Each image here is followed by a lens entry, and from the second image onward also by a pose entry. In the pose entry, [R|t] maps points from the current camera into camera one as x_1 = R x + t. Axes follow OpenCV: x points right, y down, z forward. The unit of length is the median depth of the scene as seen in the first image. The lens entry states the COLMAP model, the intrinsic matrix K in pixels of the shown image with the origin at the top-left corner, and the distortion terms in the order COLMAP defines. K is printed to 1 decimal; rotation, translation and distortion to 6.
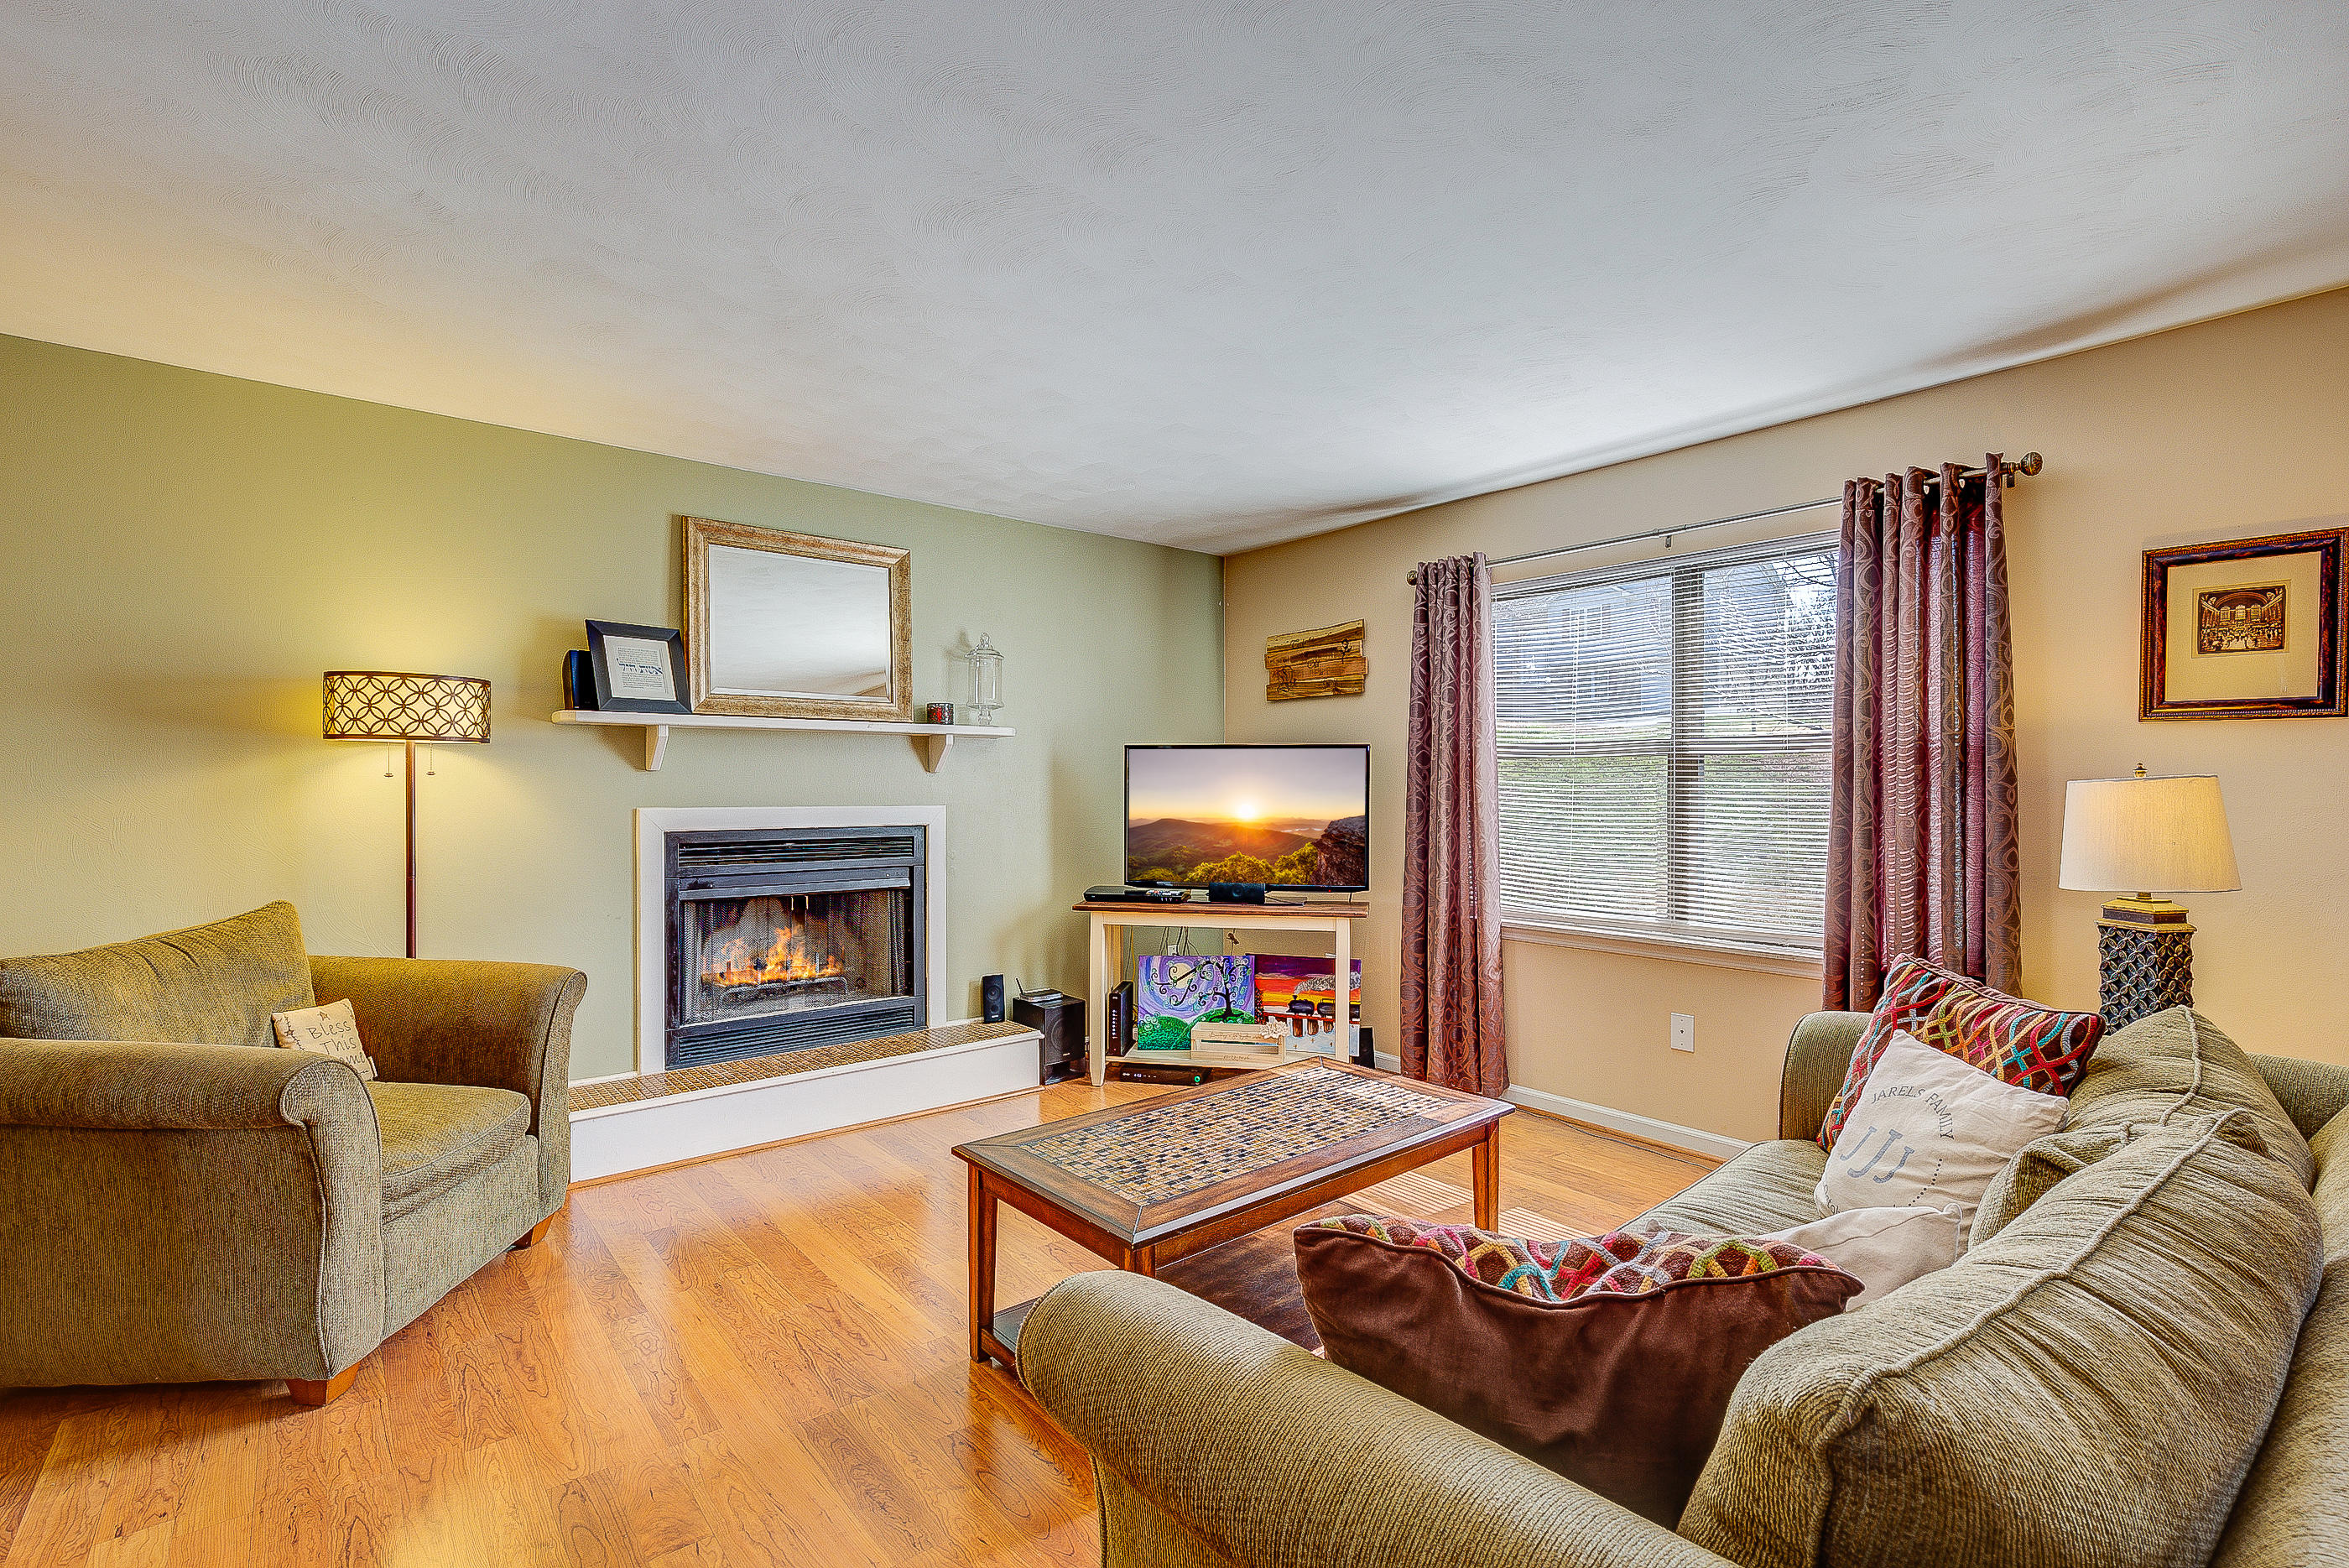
lens RADIAL K [[1053.7, 0, 1157.3], [0, 1053.7, 795.5], [0, 0, 1]] dist [-0.004876, -0.001234]
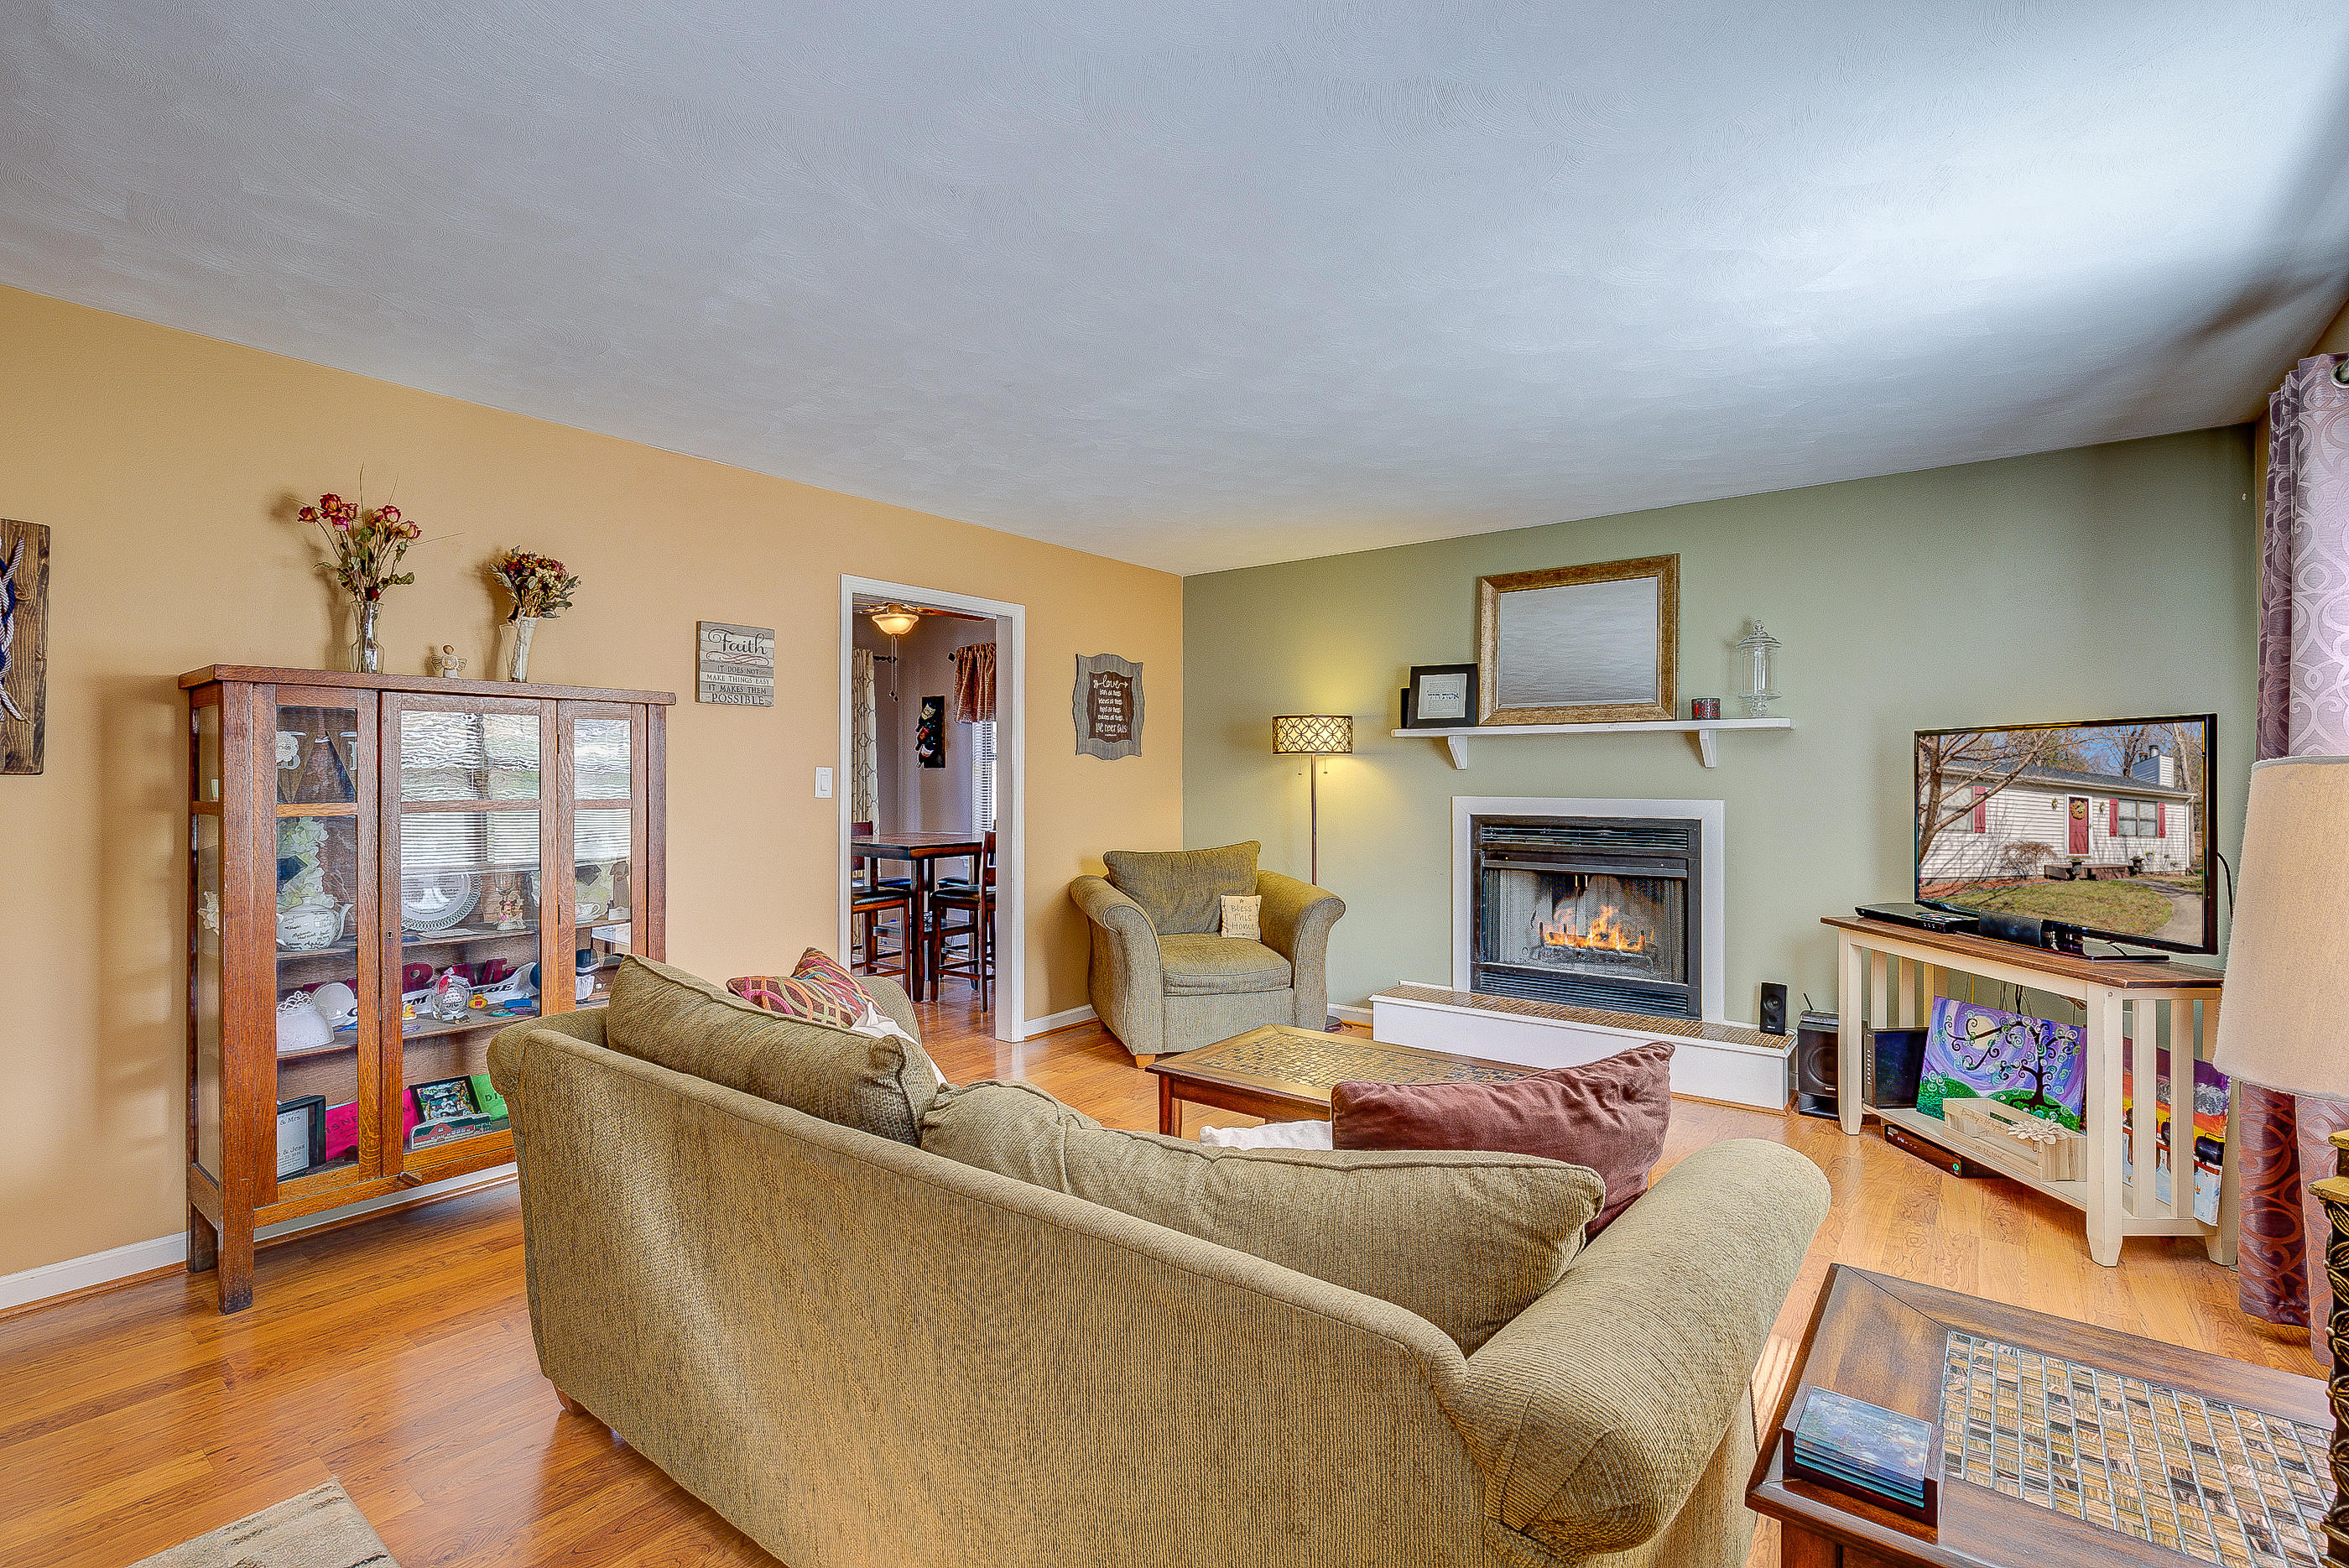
lens RADIAL K [[1053.7, 0, 1177.2], [0, 1053.7, 778.0], [0, 0, 1]] dist [-0.004876, -0.001234]
pose [[0.224910, -0.000109, -0.974380, 0.657460], [-0.008074, 0.999965, -0.001976, -0.005518], [0.974346, 0.008312, 0.224901, 0.282980]]
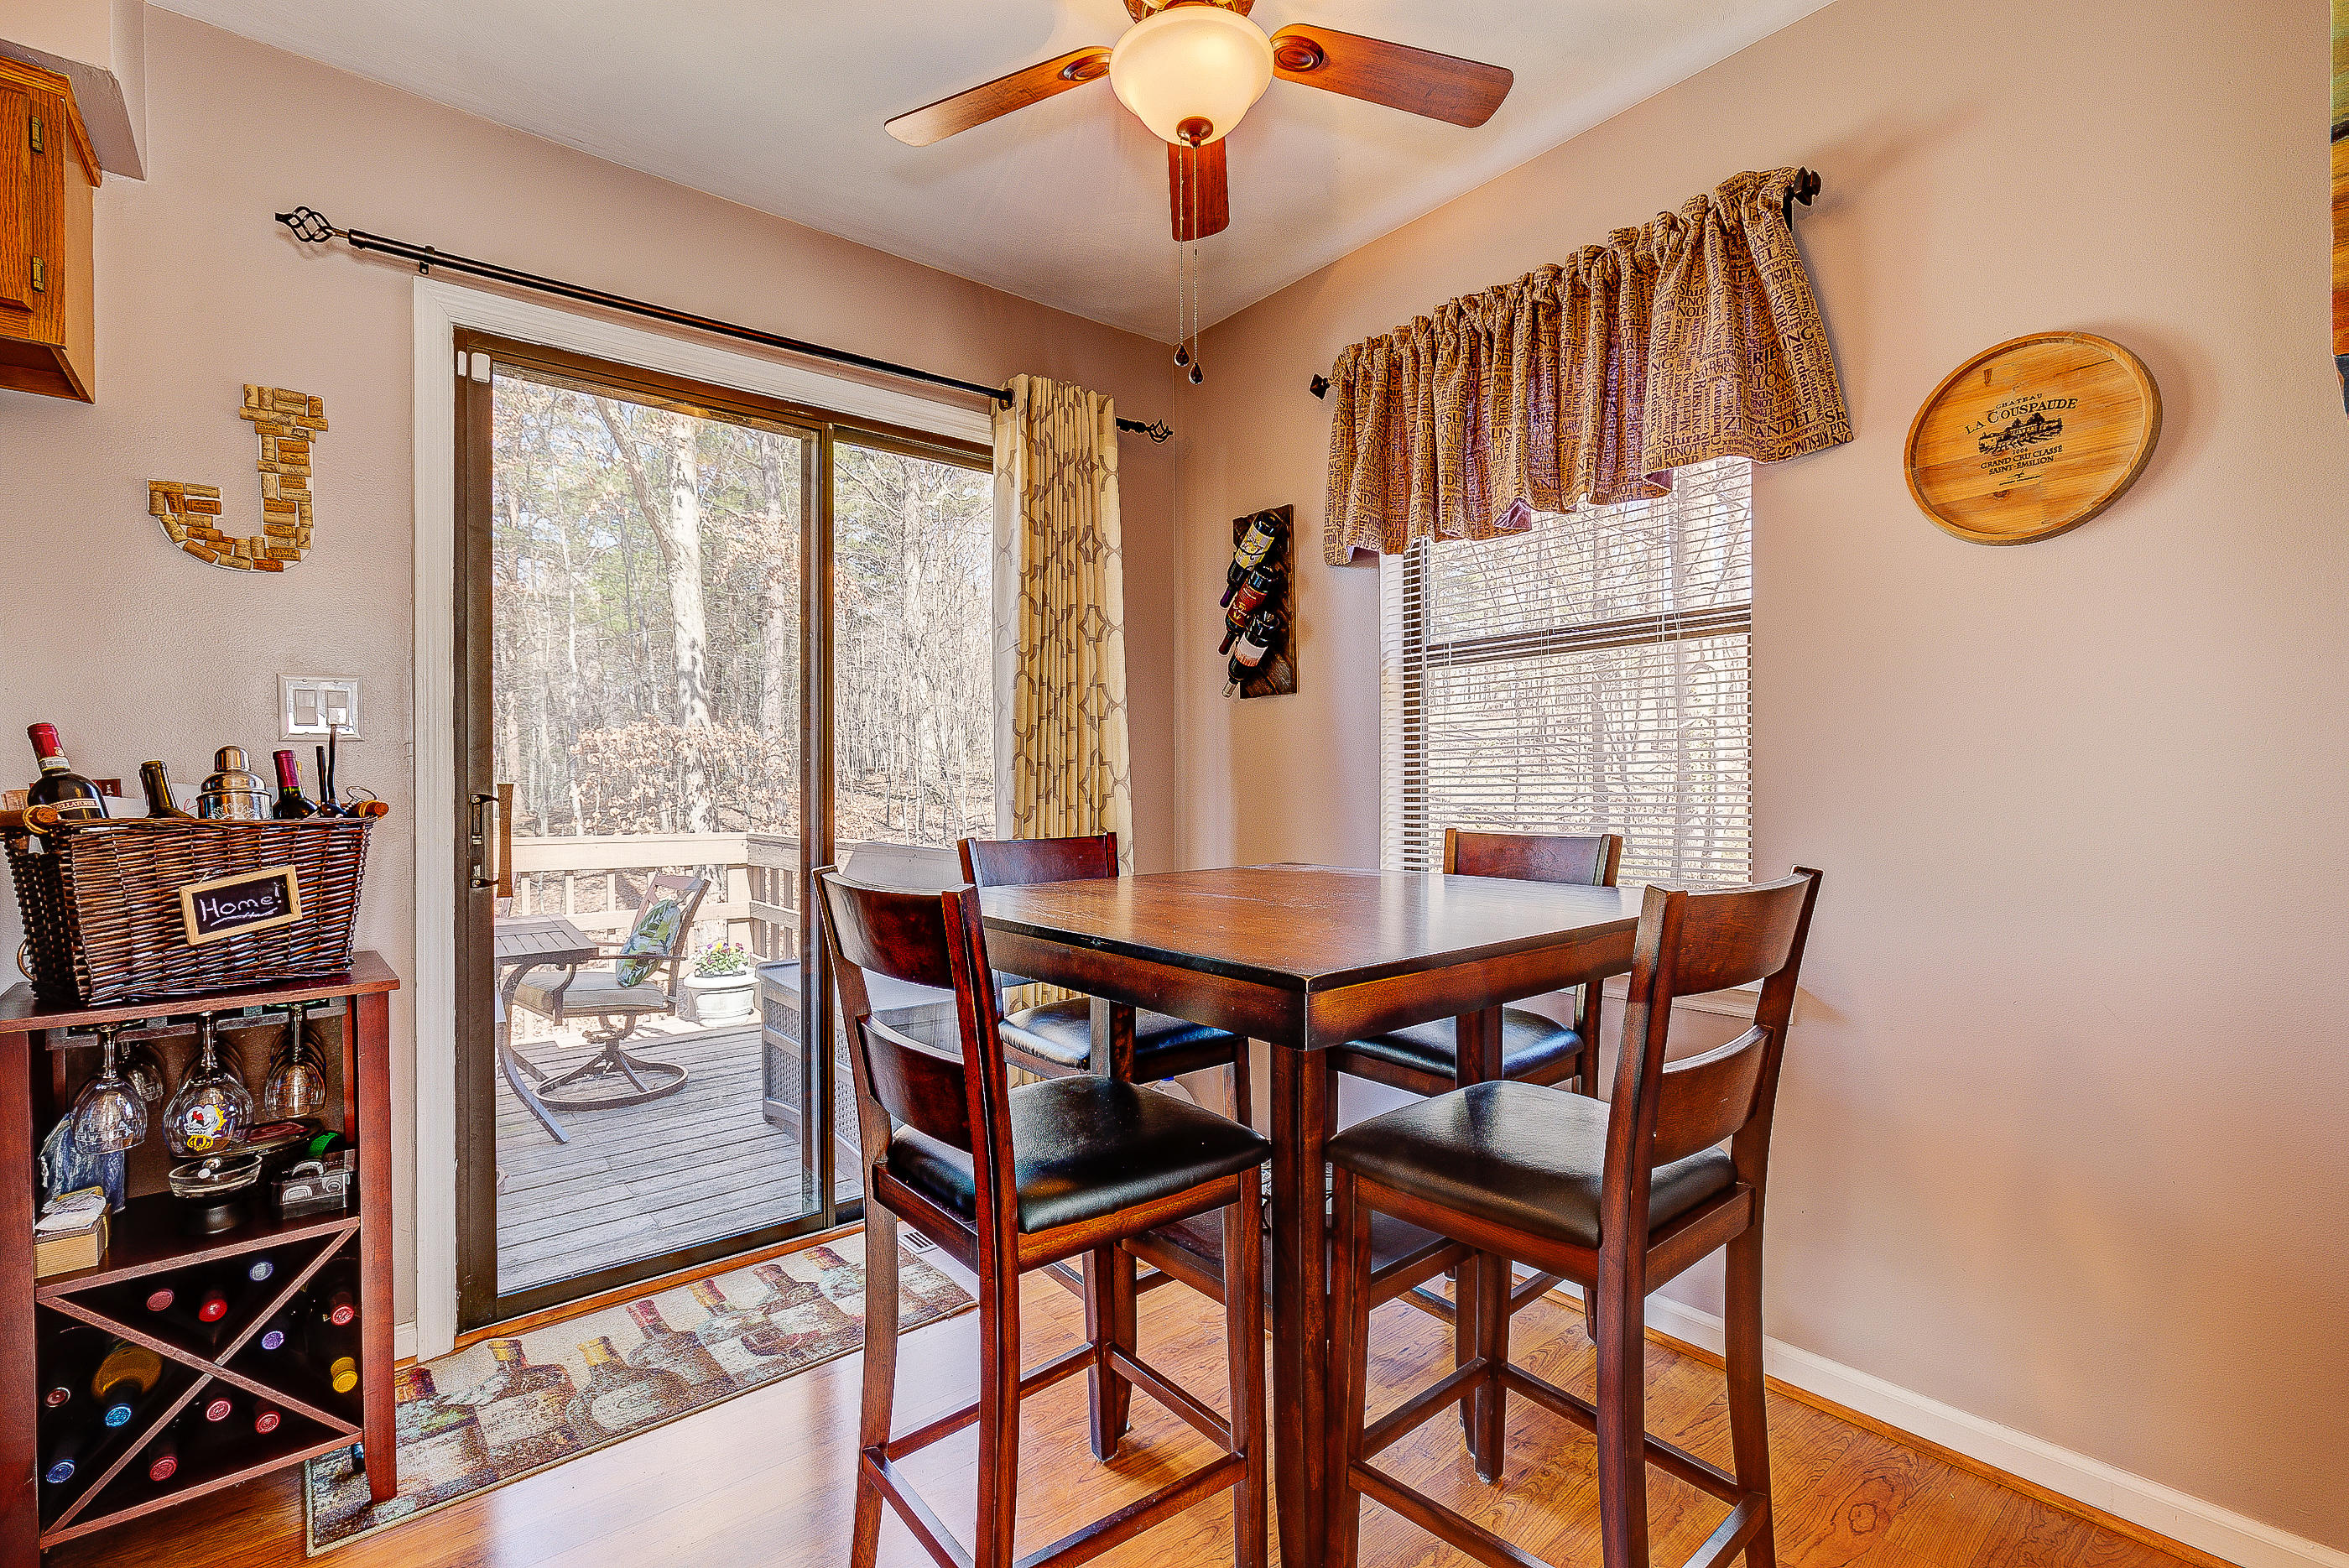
lens RADIAL K [[1053.7, 0, 1170.2], [0, 1053.7, 789.9], [0, 0, 1]] dist [-0.004876, -0.001234]
pose [[-0.002477, 0.006195, -0.999978, -0.434367], [-0.001062, 0.999980, 0.006198, 0.035302], [0.999996, 0.001077, -0.002470, 0.222770]]
